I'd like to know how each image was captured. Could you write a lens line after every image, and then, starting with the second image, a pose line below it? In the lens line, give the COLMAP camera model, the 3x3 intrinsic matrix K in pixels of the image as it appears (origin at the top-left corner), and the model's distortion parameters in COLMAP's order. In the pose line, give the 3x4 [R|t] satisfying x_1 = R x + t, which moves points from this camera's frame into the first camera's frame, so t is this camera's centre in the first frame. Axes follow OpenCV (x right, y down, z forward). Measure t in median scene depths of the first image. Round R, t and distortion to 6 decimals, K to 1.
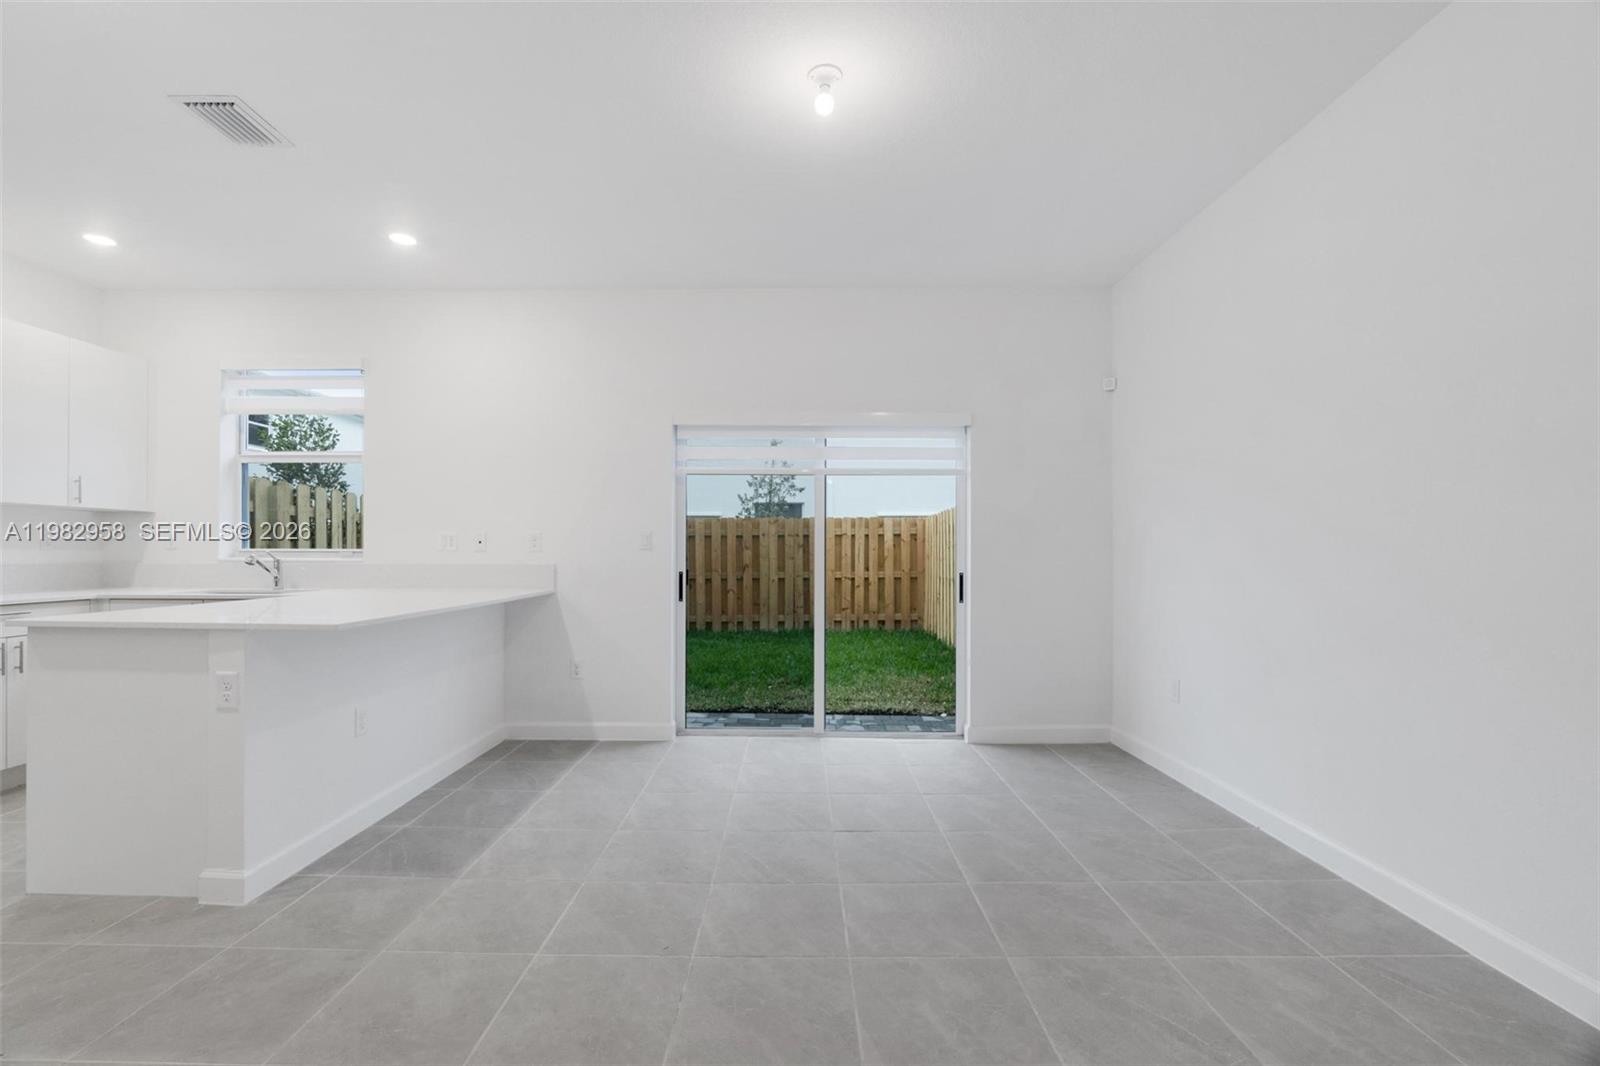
lens RADIAL K [[695.8, 0, 792.1], [0, 695.8, 552.0], [0, 0, 1]] dist [-0.006738, -0.000273]
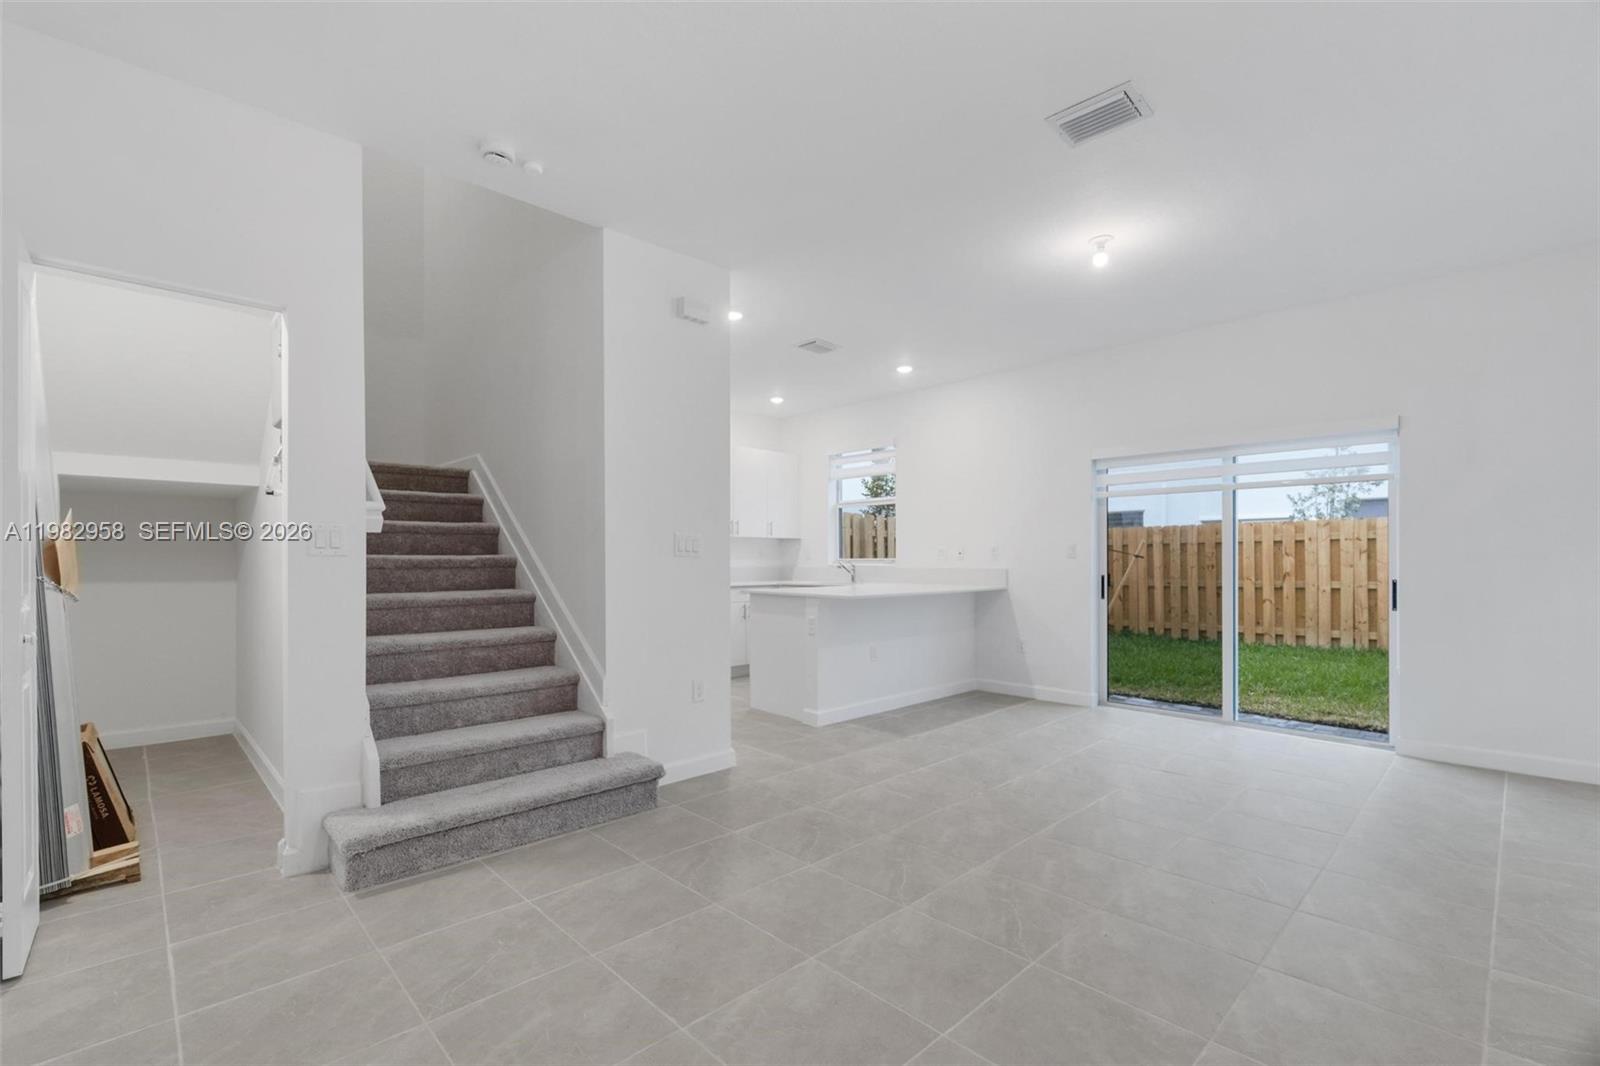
lens RADIAL K [[695.8, 0, 775.5], [0, 695.8, 557.0], [0, 0, 1]] dist [-0.006738, -0.000273]
pose [[0.683072, -0.006772, -0.730320, 0.356768], [0.003840, 0.999976, -0.005681, 0.000291], [0.730341, 0.001076, 0.683082, -0.289043]]
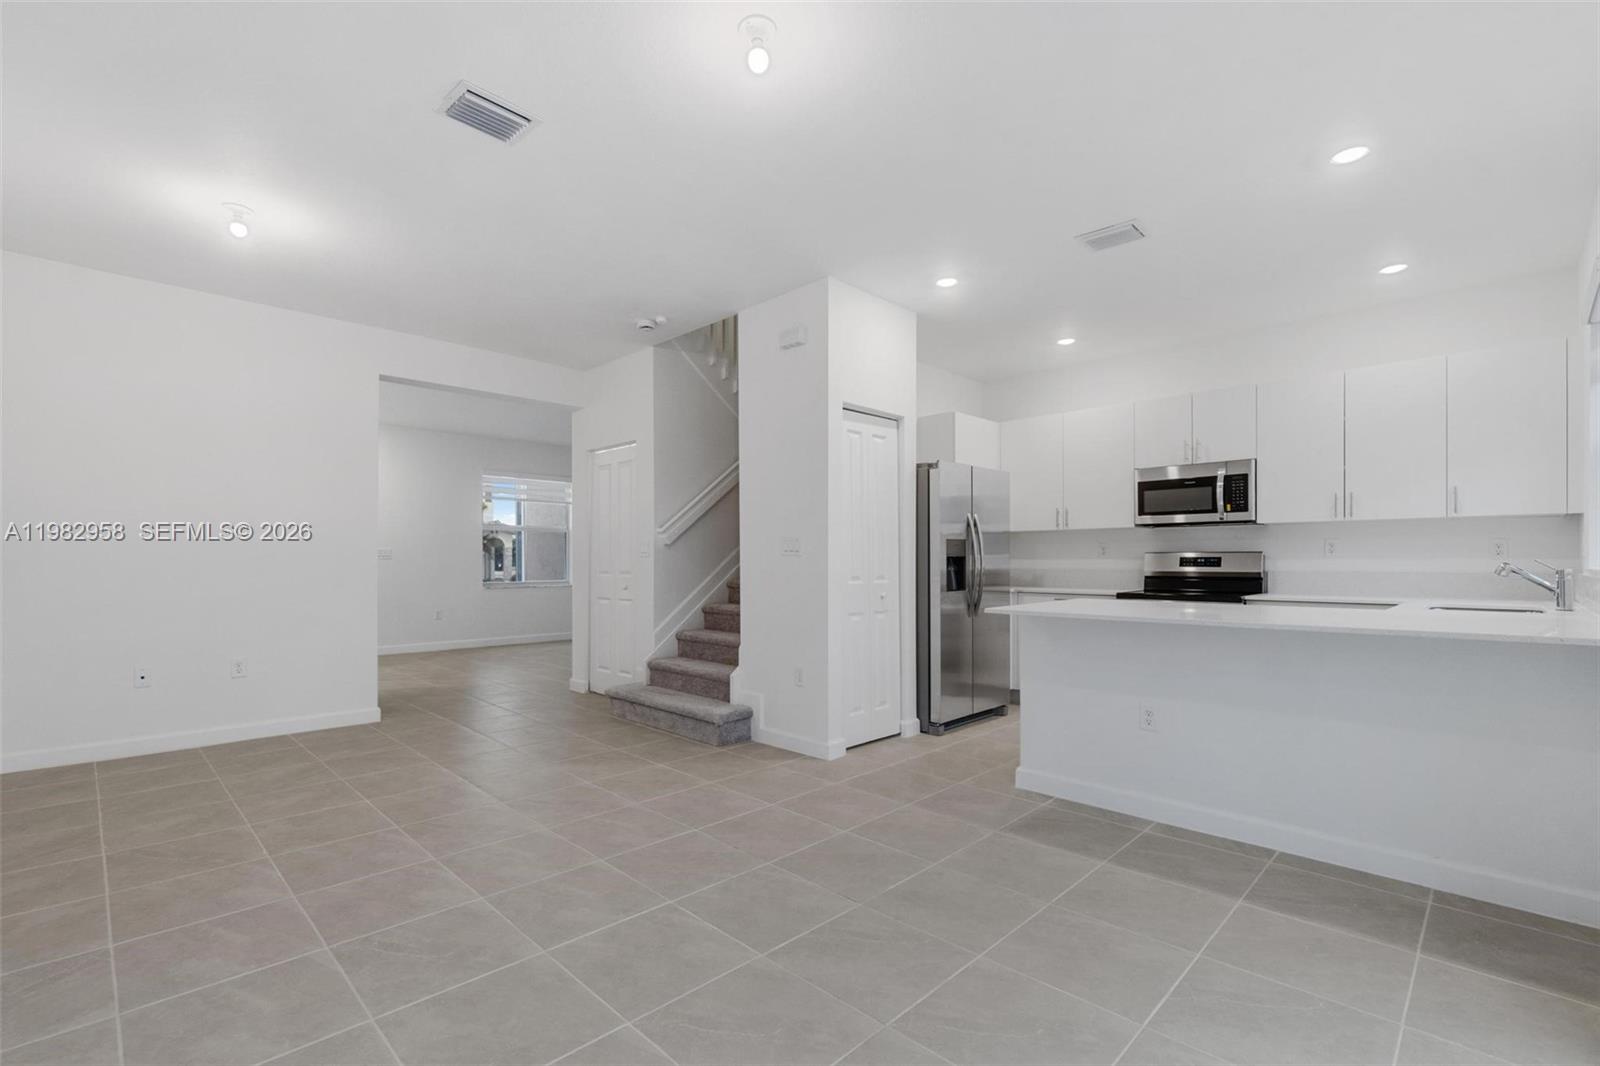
lens RADIAL K [[695.8, 0, 782.8], [0, 695.8, 543.0], [0, 0, 1]] dist [-0.006738, -0.000273]
pose [[-0.694996, -0.016239, -0.718830, 0.371122], [-0.001720, 0.999780, -0.020923, -0.002772], [0.719012, -0.013305, -0.694870, 0.899838]]
